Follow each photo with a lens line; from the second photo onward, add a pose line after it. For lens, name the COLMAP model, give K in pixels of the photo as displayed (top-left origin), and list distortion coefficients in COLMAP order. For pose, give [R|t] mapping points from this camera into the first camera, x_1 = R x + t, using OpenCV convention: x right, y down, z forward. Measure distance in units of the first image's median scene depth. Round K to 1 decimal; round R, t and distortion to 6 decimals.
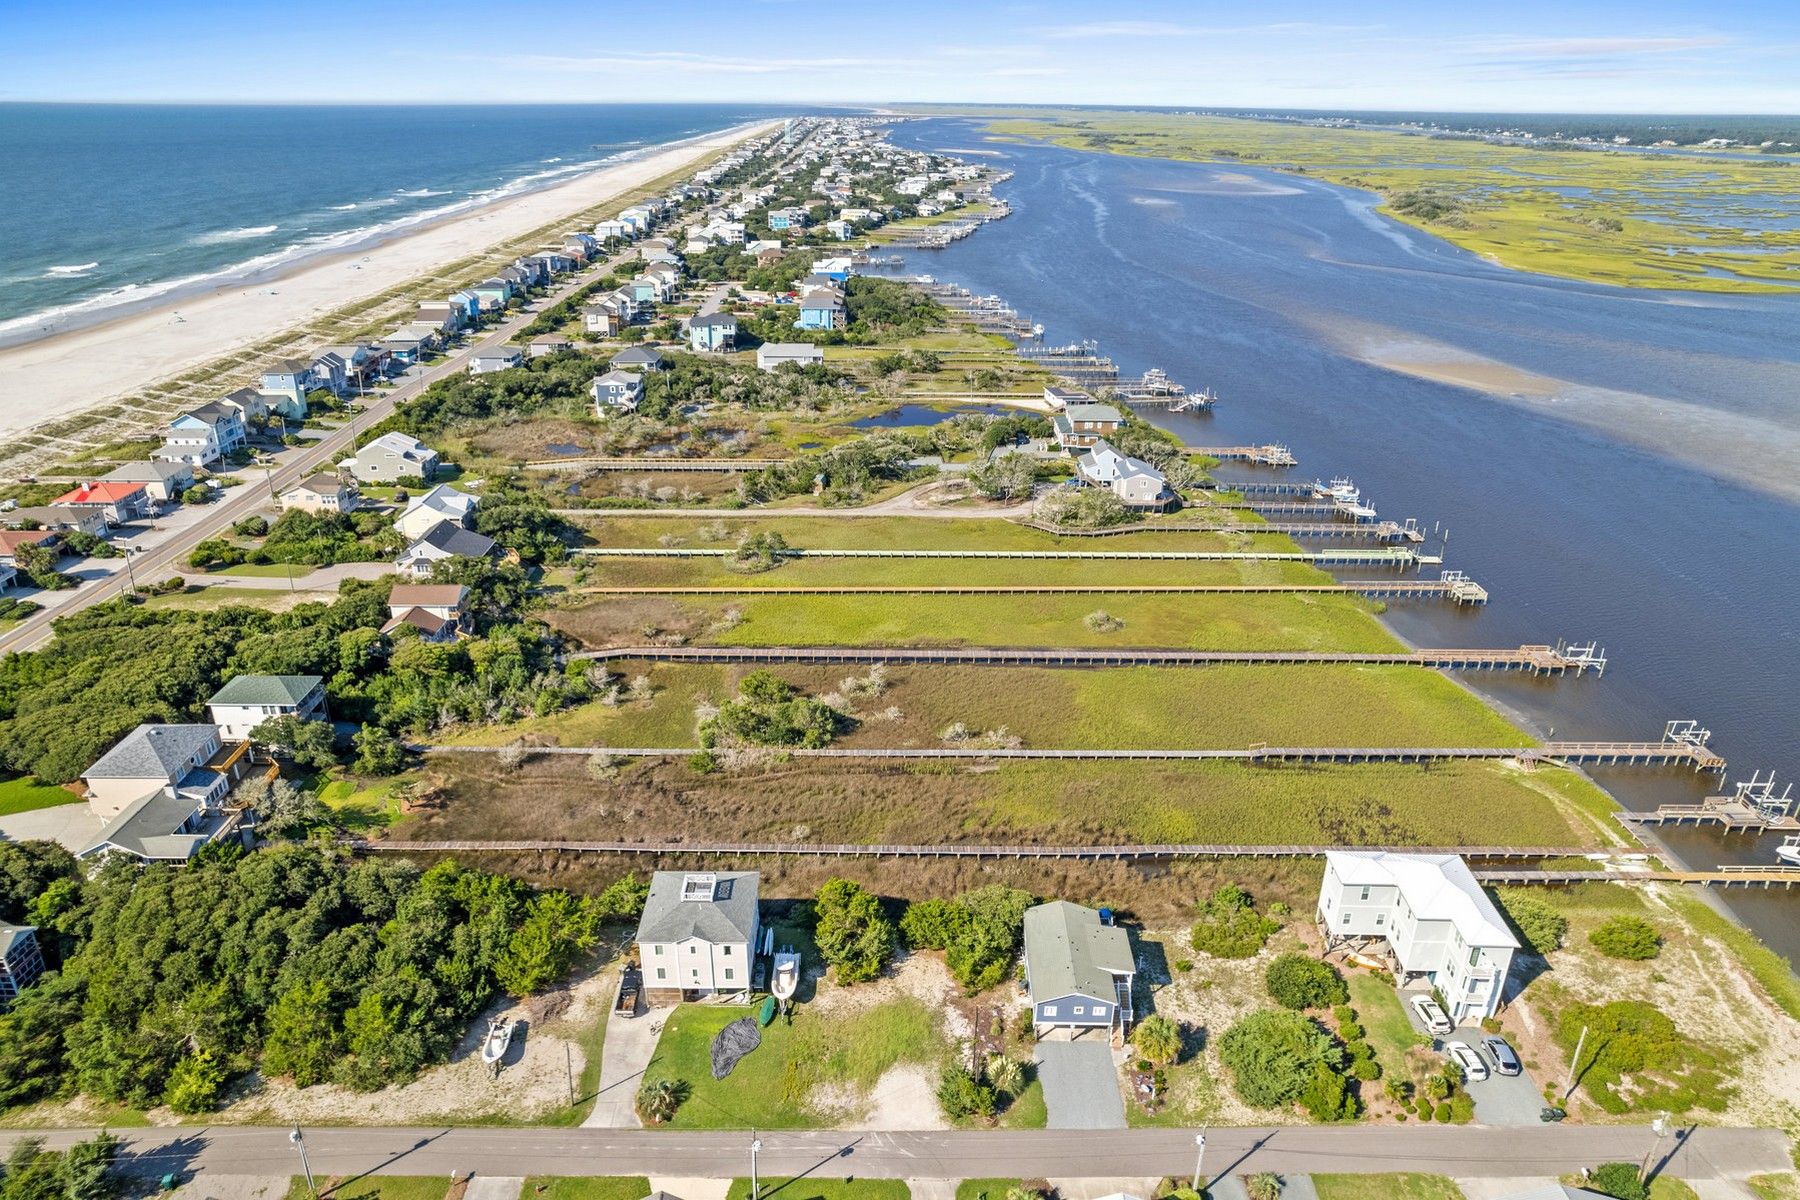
lens RADIAL K [[1155.9, 0, 893.4], [0, 1155.9, 594.7], [0, 0, 1]] dist [-0.084881, 0.078510]
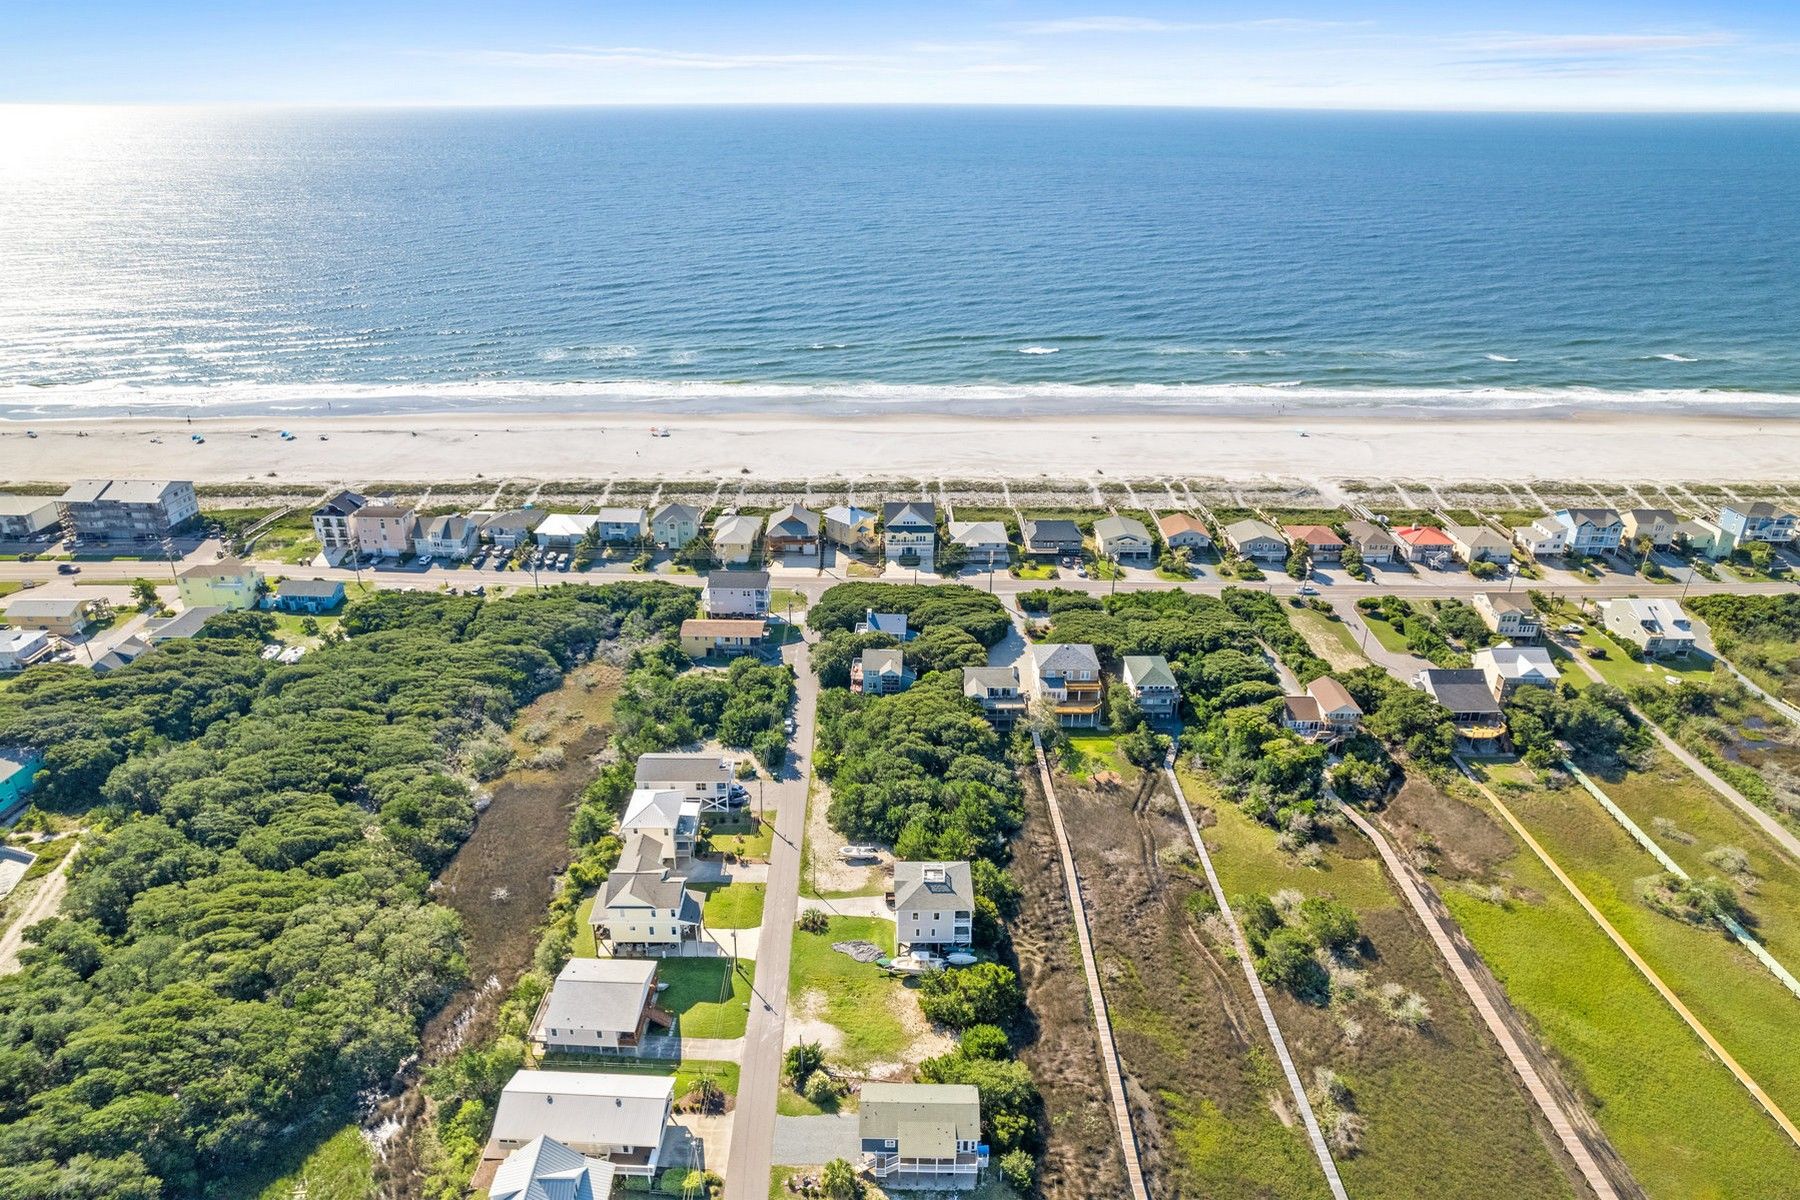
lens RADIAL K [[1155.9, 0, 893.4], [0, 1155.9, 594.7], [0, 0, 1]] dist [-0.084881, 0.078510]
pose [[0.001371, 0.395210, -0.918590, 0.811451], [-0.403920, 0.840540, 0.361027, -0.427497], [0.914793, 0.370542, 0.160785, 0.483662]]
